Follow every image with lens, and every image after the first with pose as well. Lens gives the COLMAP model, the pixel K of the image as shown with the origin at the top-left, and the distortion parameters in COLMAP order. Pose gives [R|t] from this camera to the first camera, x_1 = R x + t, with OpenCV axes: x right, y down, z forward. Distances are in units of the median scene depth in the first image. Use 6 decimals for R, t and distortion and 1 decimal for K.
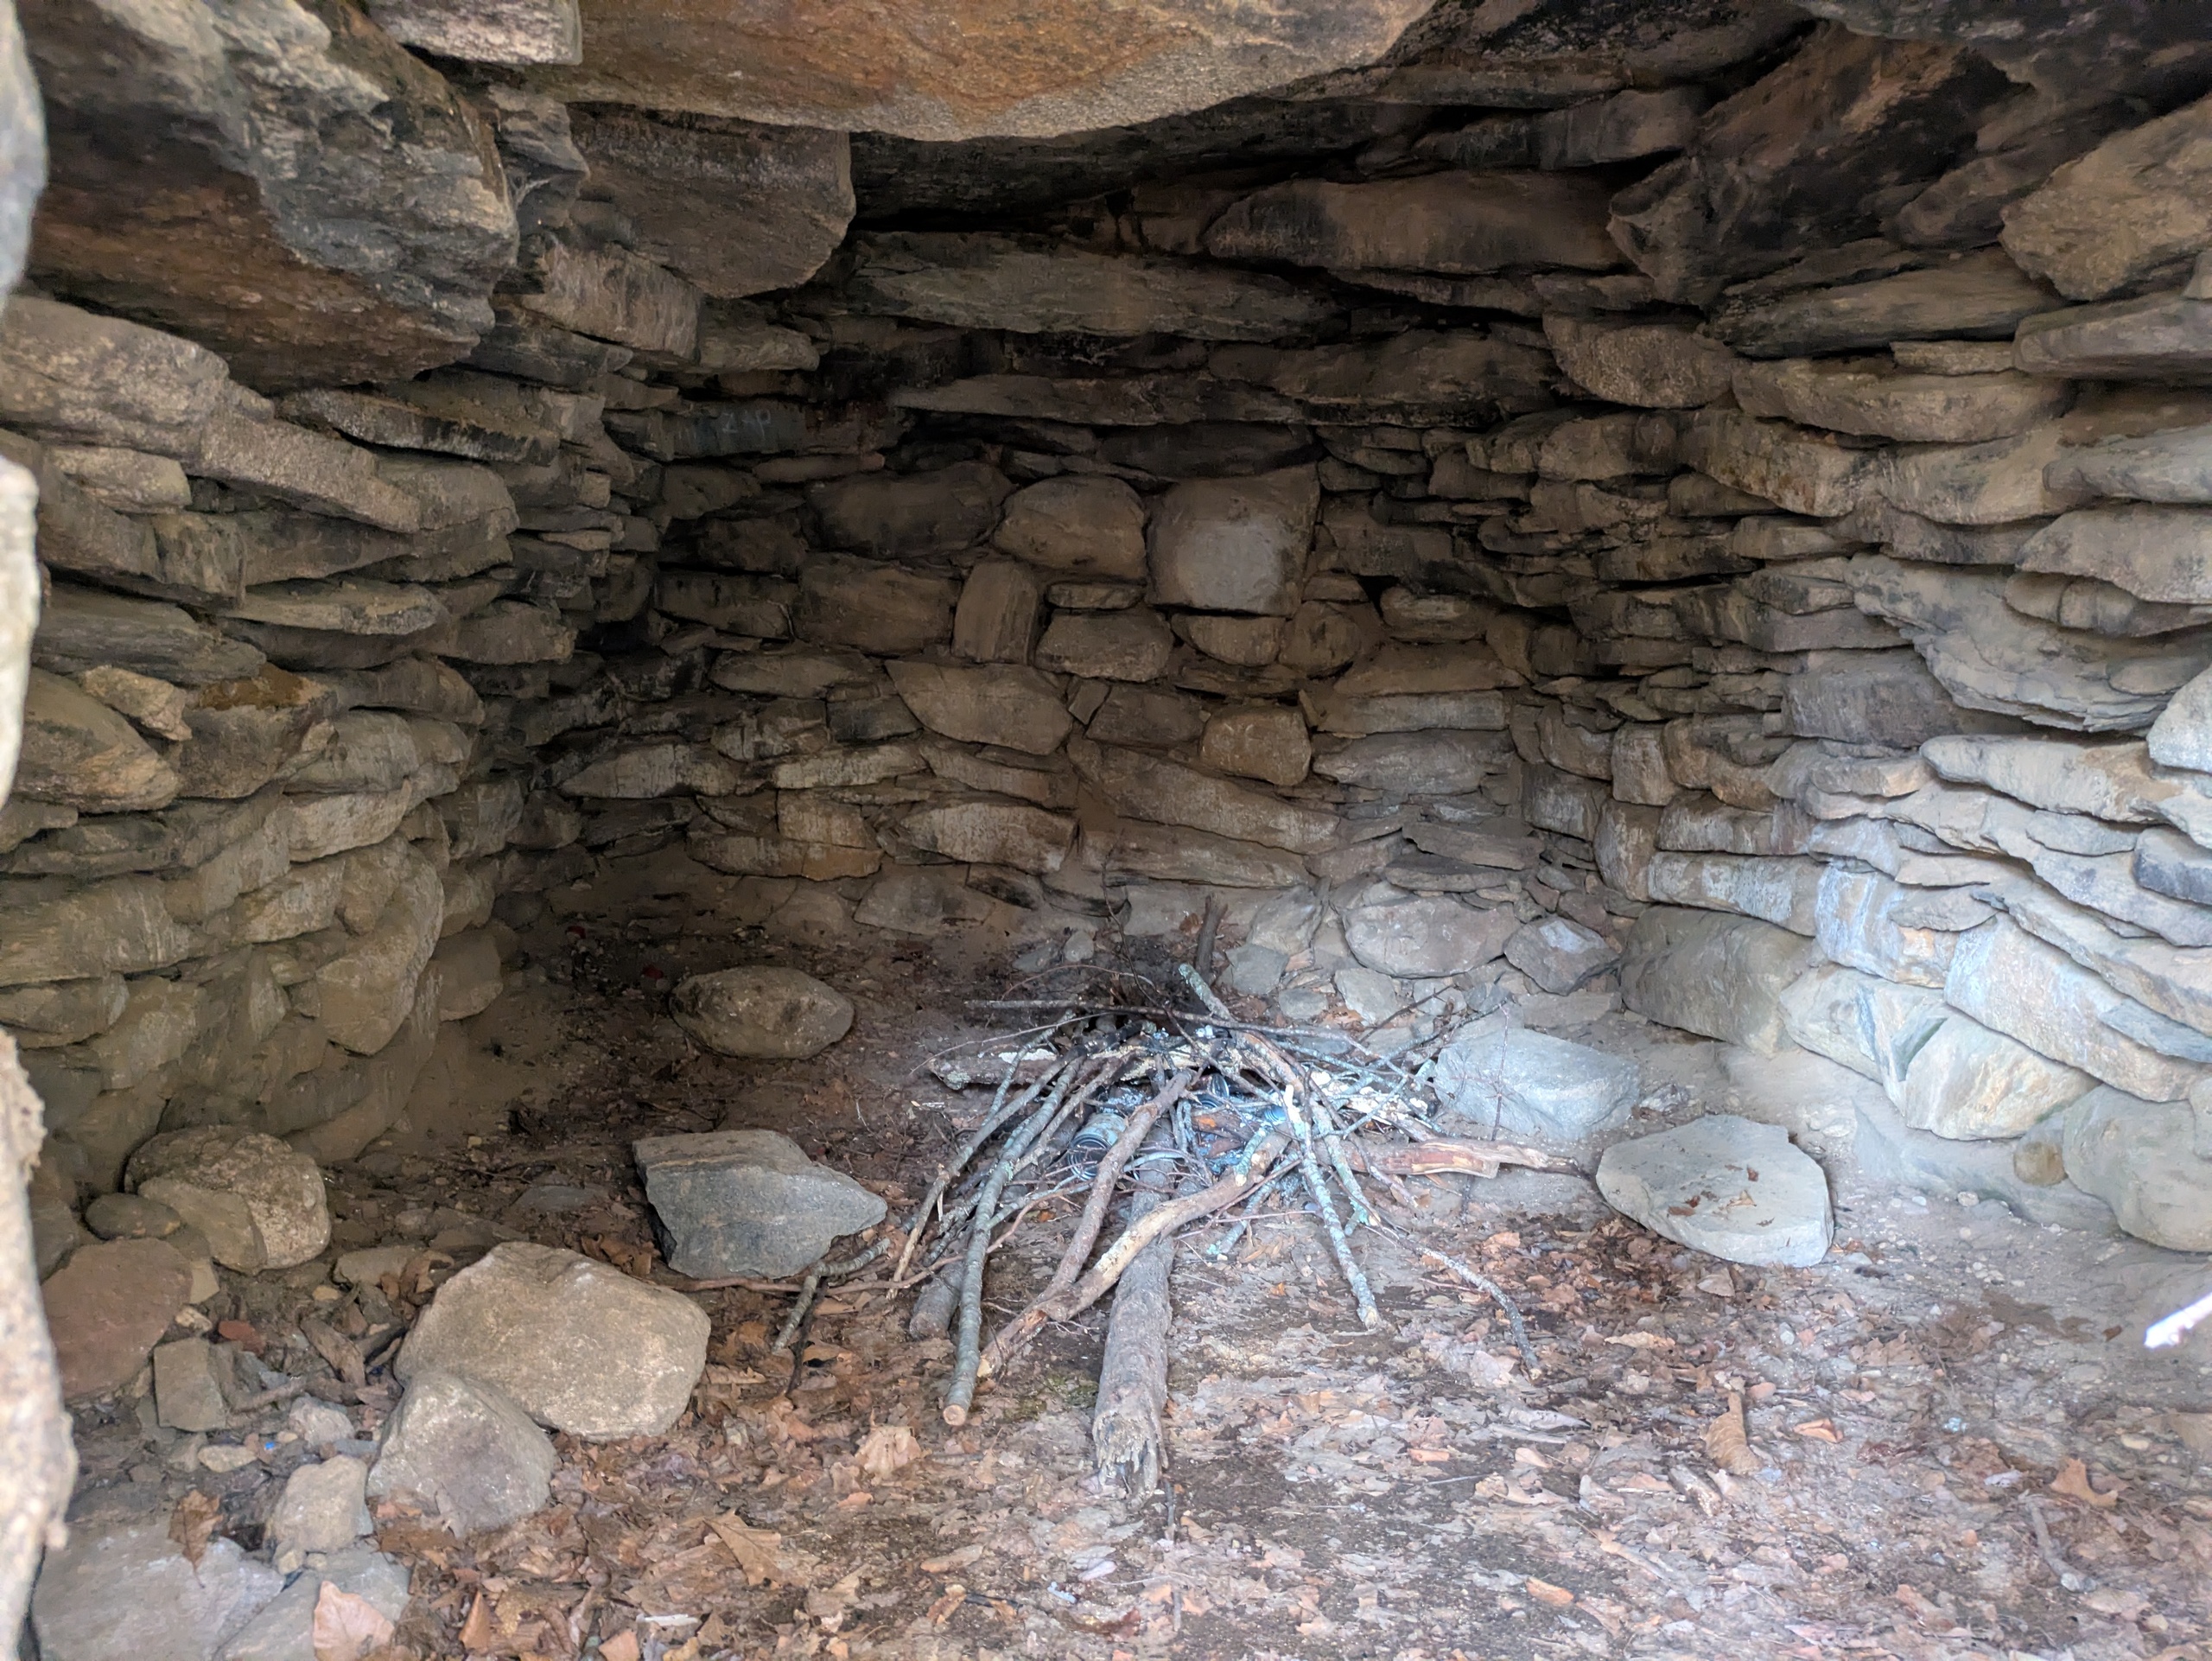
lens RADIAL K [[1560.7, 0, 1091.0], [0, 1560.7, 854.0], [0, 0, 1]] dist [0.056791, -0.069895]
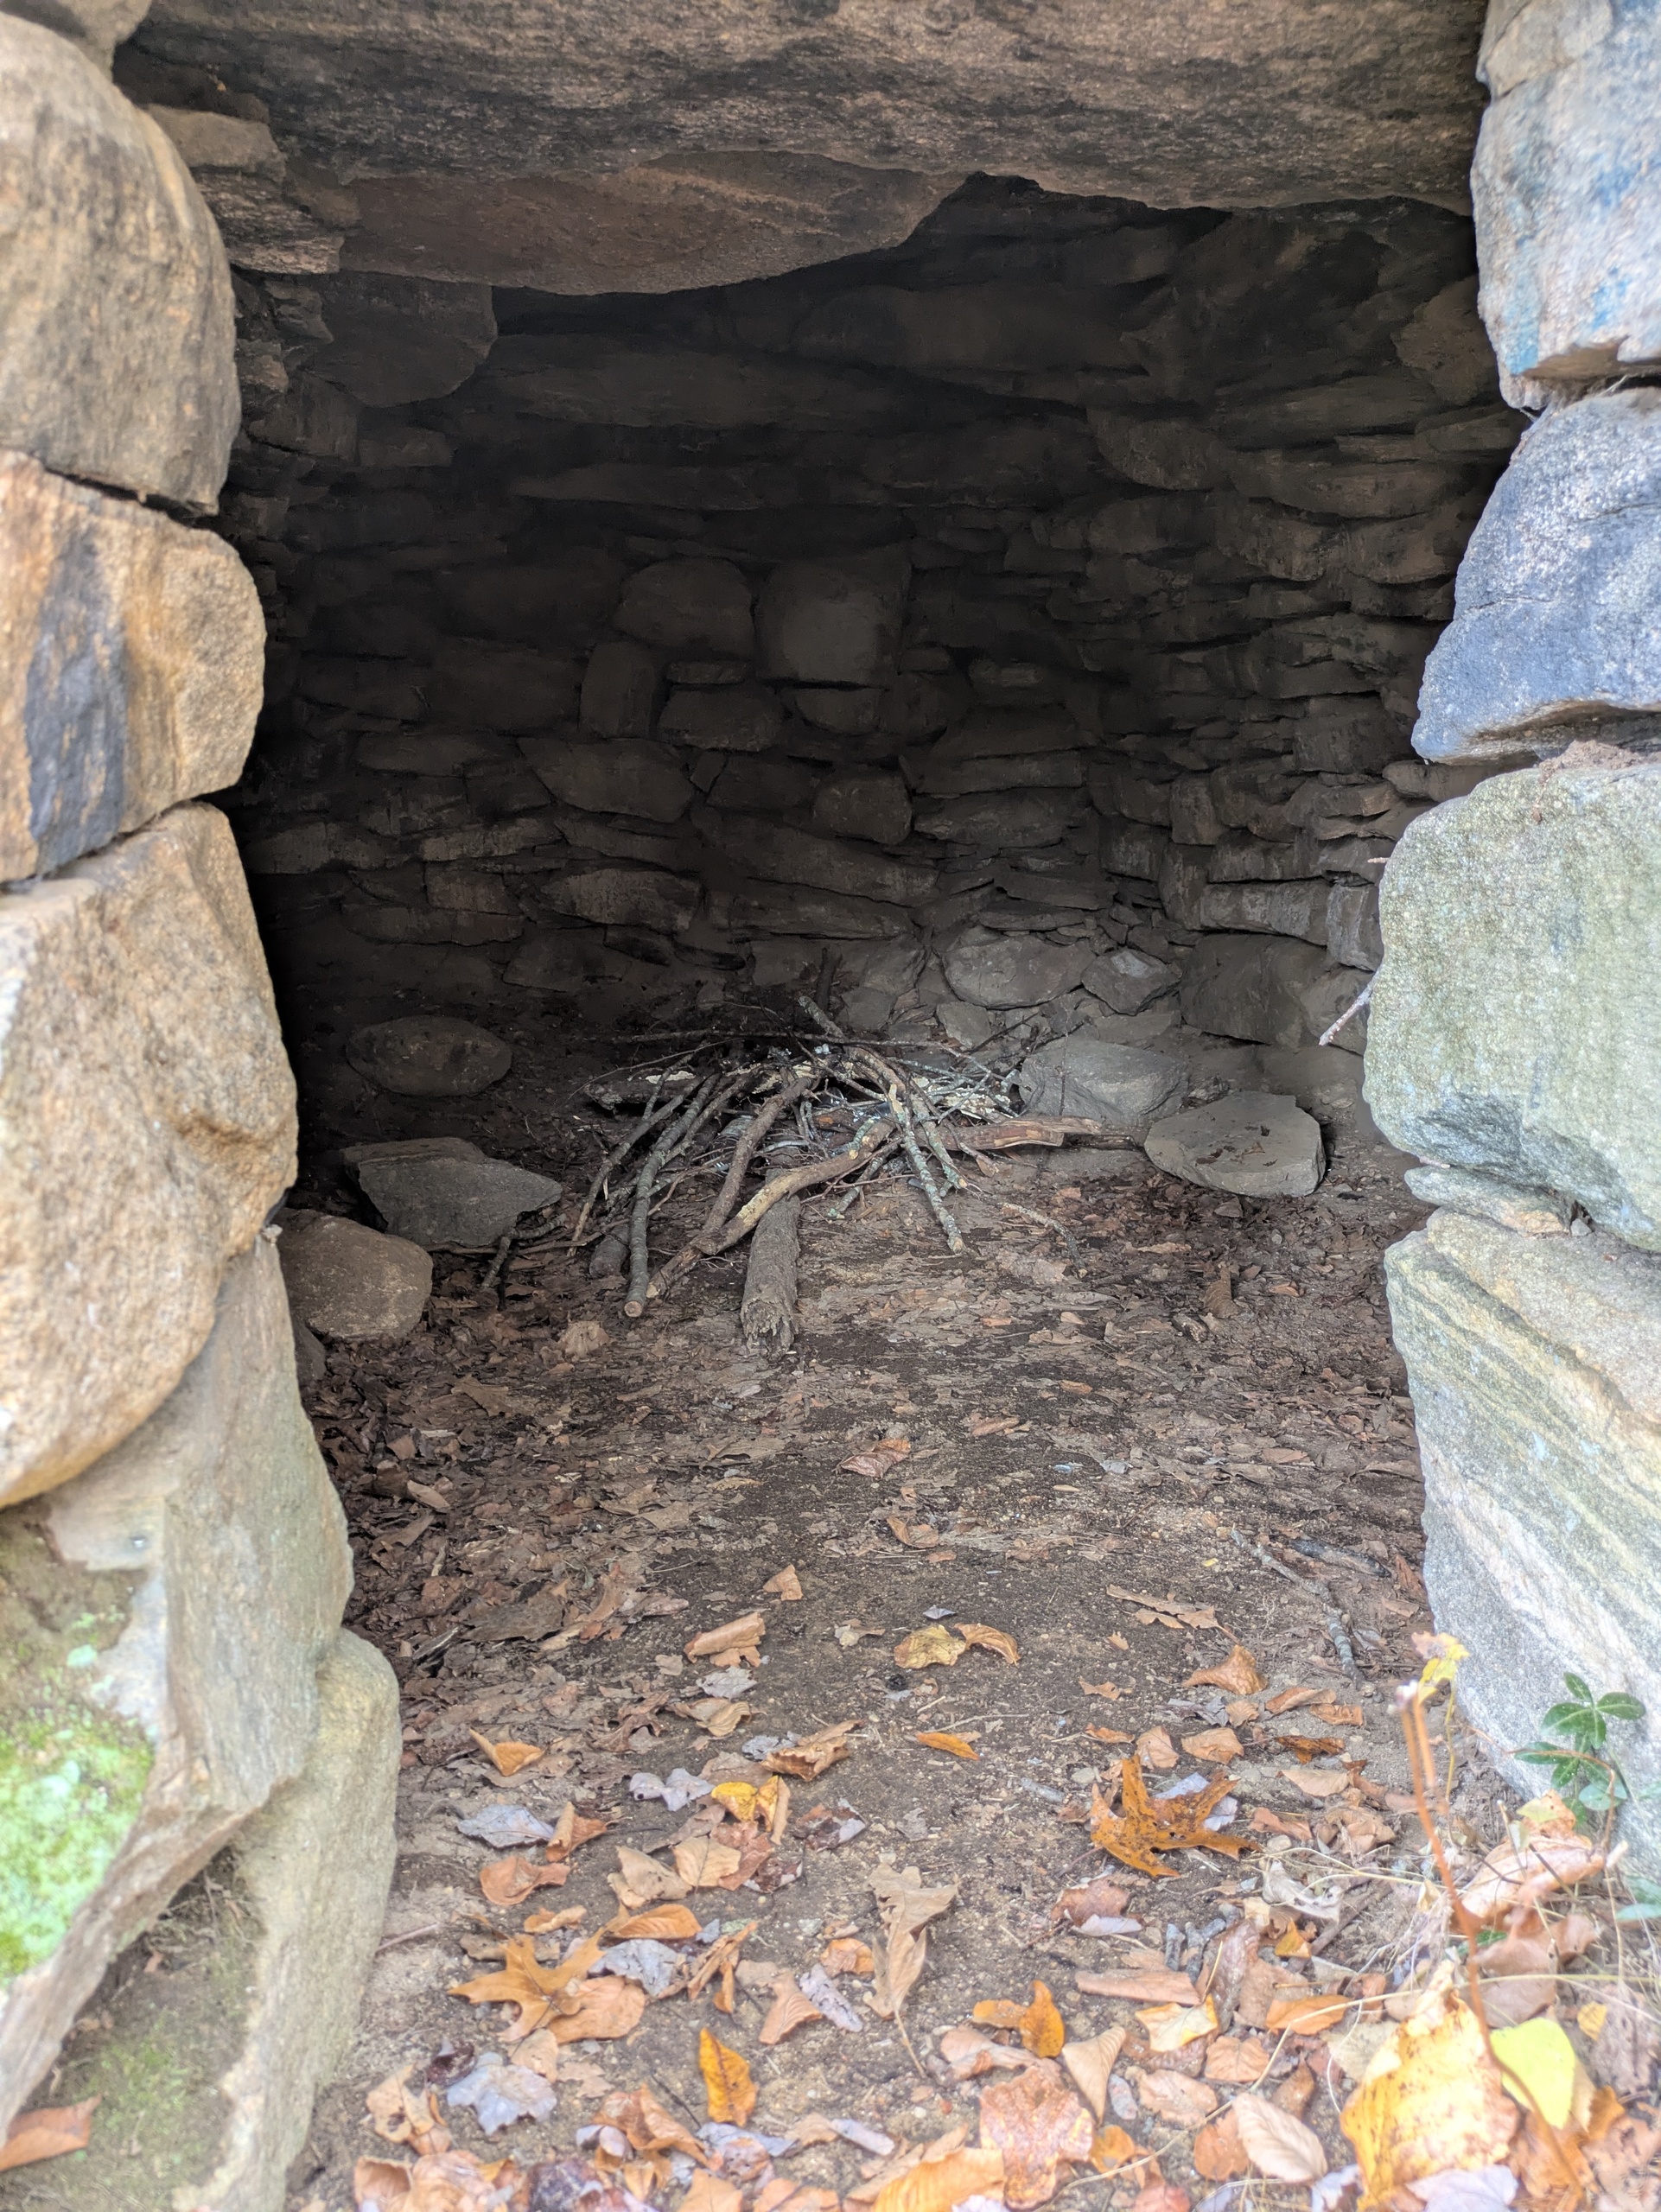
lens RADIAL K [[1560.7, 0, 830.5], [0, 1560.7, 1106.0], [0, 0, 1]] dist [0.056791, -0.069895]
pose [[0.996557, -0.045109, 0.069572, -0.004359], [0.037967, 0.994186, 0.100759, 0.043188], [-0.073712, -0.097771, 0.992475, -0.180564]]
